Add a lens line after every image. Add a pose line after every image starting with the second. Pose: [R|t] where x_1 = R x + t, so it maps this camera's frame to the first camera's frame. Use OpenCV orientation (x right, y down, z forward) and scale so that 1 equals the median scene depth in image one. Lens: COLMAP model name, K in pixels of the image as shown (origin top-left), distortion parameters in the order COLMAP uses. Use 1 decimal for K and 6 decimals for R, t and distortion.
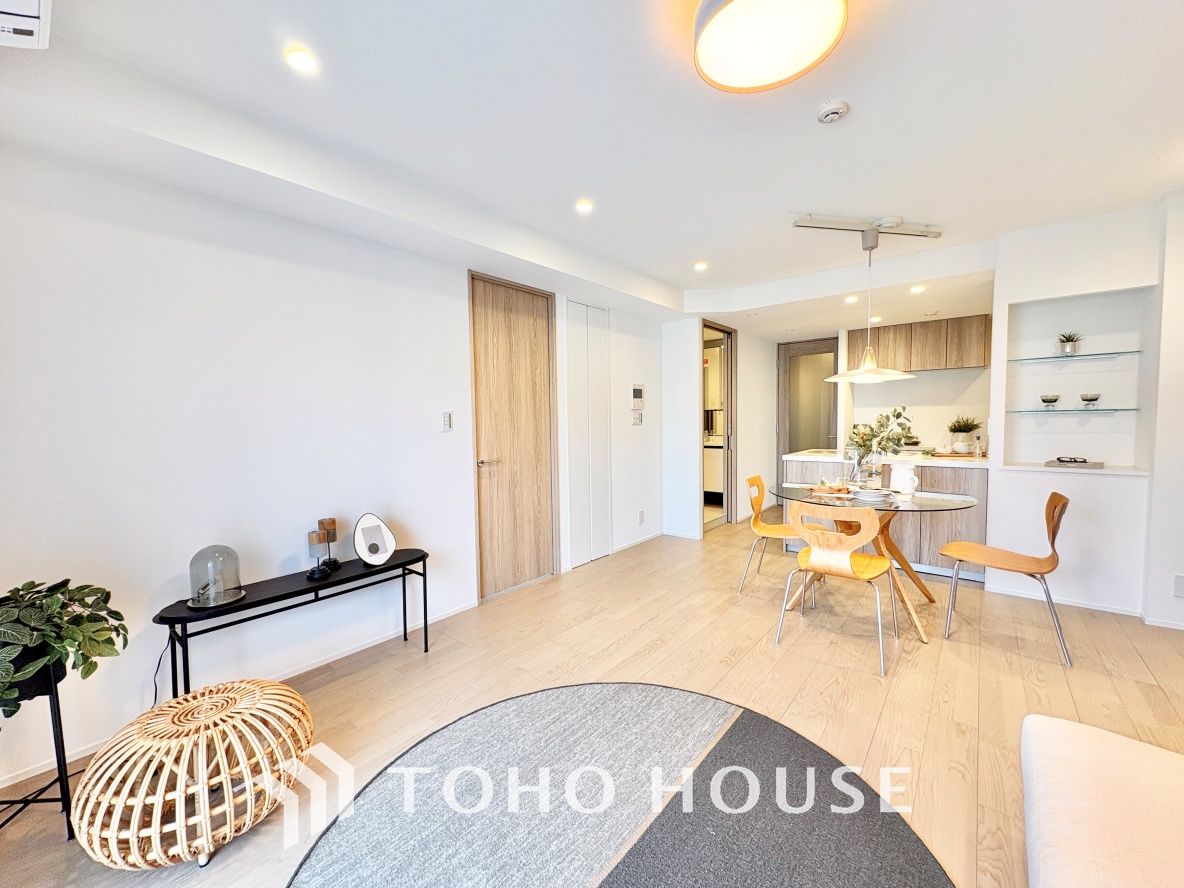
lens RADIAL K [[478.8, 0, 594.4], [0, 478.8, 448.3], [0, 0, 1]] dist [0.000145, -0.000401]
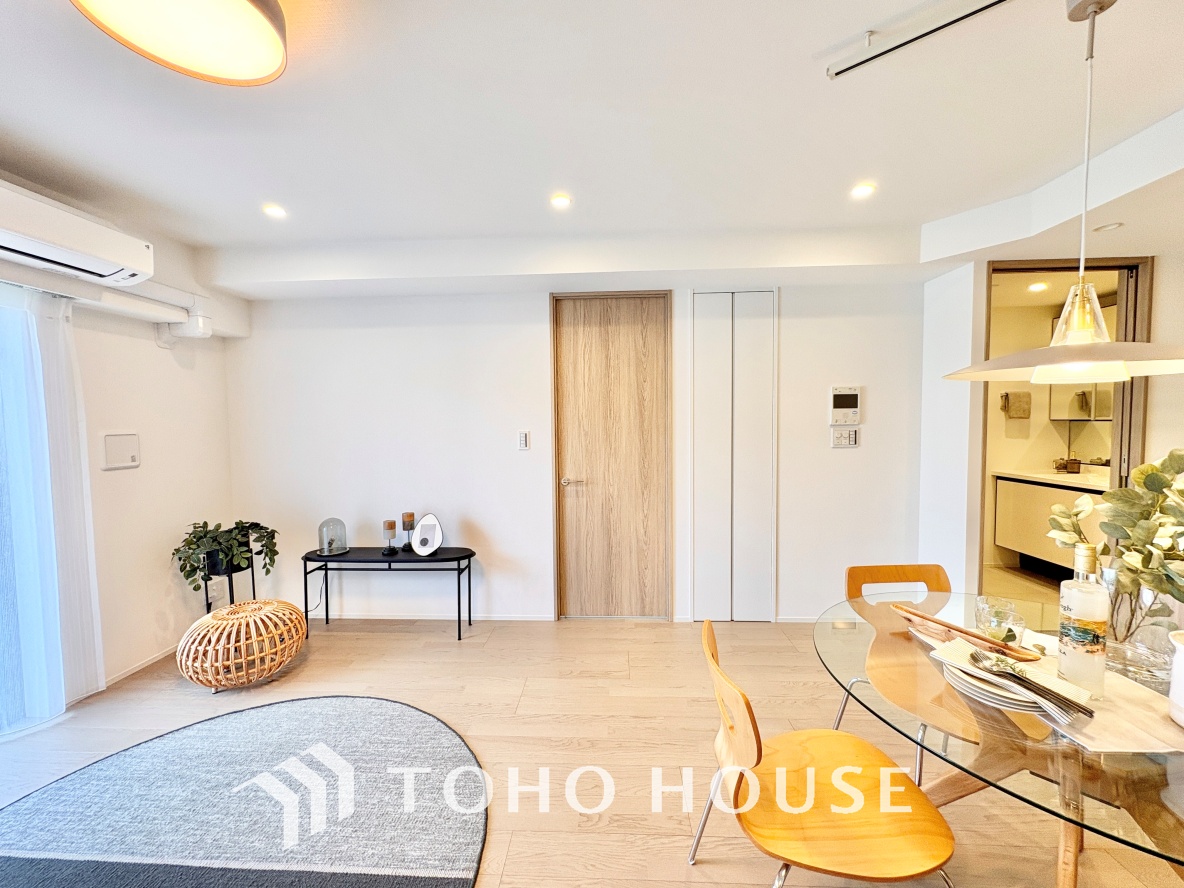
lens RADIAL K [[478.8, 0, 596.3], [0, 478.8, 447.6], [0, 0, 1]] dist [0.000145, -0.000401]
pose [[0.588376, 0.053784, -0.806797, 0.580186], [-0.048599, 0.998334, 0.031110, -0.072182], [0.807126, 0.020905, 0.590010, 0.436567]]
